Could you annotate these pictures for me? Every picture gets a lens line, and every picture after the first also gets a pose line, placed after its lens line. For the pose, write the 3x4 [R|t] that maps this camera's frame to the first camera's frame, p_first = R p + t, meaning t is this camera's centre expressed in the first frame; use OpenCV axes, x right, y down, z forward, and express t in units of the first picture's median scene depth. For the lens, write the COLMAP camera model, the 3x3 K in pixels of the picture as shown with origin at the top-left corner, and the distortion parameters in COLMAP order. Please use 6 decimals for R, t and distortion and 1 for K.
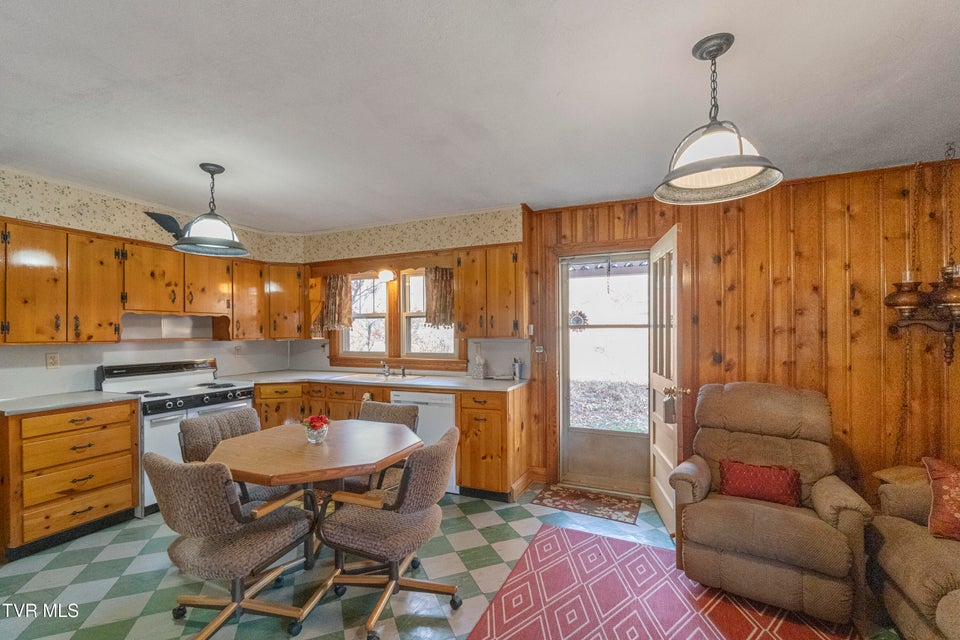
lens RADIAL K [[417.9, 0, 479.8], [0, 417.9, 328.9], [0, 0, 1]] dist [-0.000210, 0.000696]
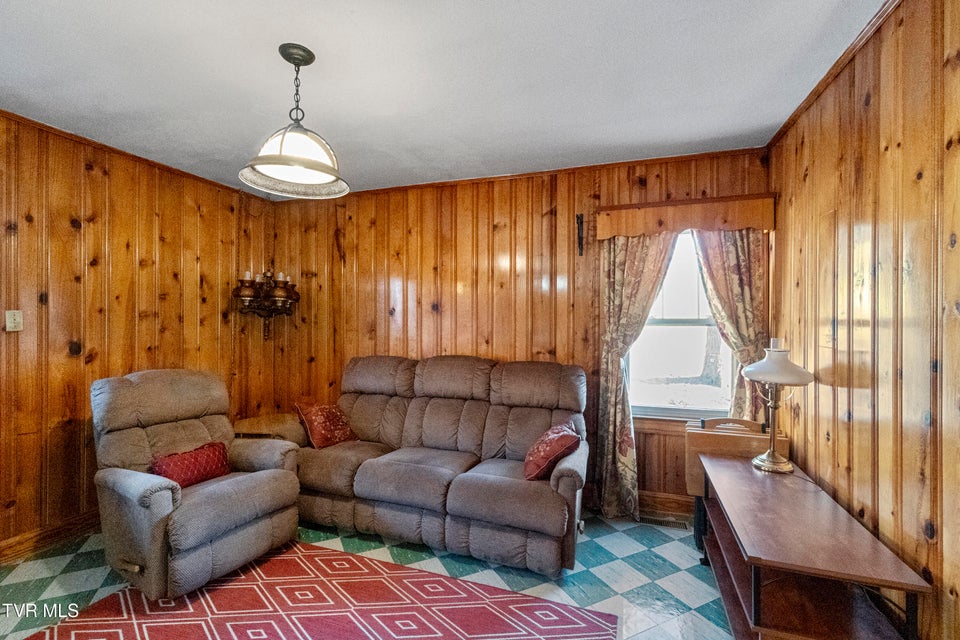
lens RADIAL K [[423.1, 0, 480.0], [0, 423.1, 320.0], [0, 0, 1]] dist [-0.002901, -0.000162]
pose [[-0.080190, 0.004024, 0.996771, -0.309184], [-0.013134, 0.999901, -0.005093, 0.010686], [-0.996693, -0.013500, -0.080129, 0.319945]]
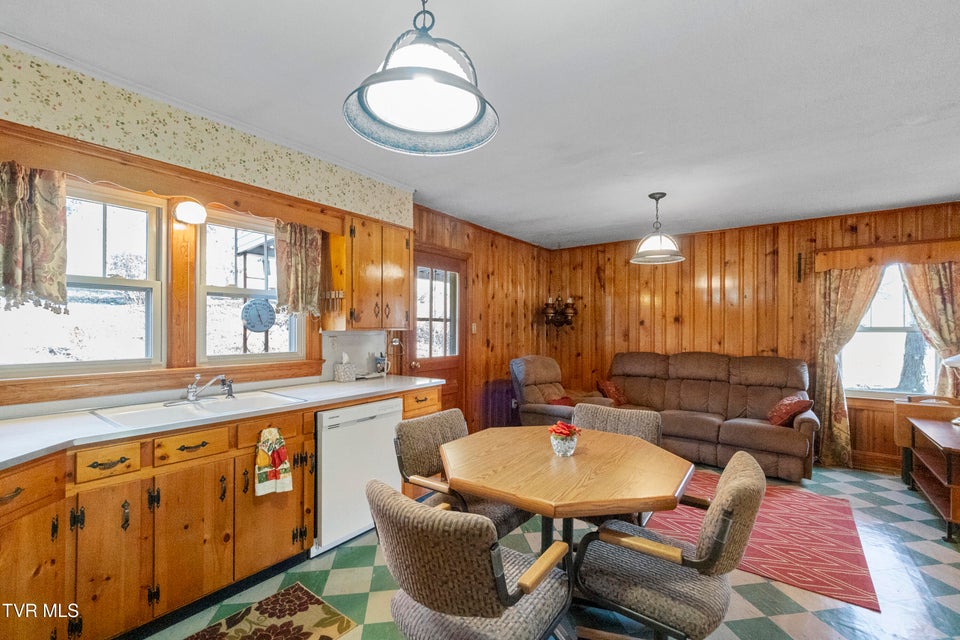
lens RADIAL K [[417.9, 0, 479.8], [0, 417.9, 328.9], [0, 0, 1]] dist [-0.000210, 0.000696]
pose [[0.214132, 0.003361, 0.976799, -0.945935], [-0.013861, 0.999904, -0.000402, 0.021052], [-0.976706, -0.013453, 0.214158, 0.759639]]
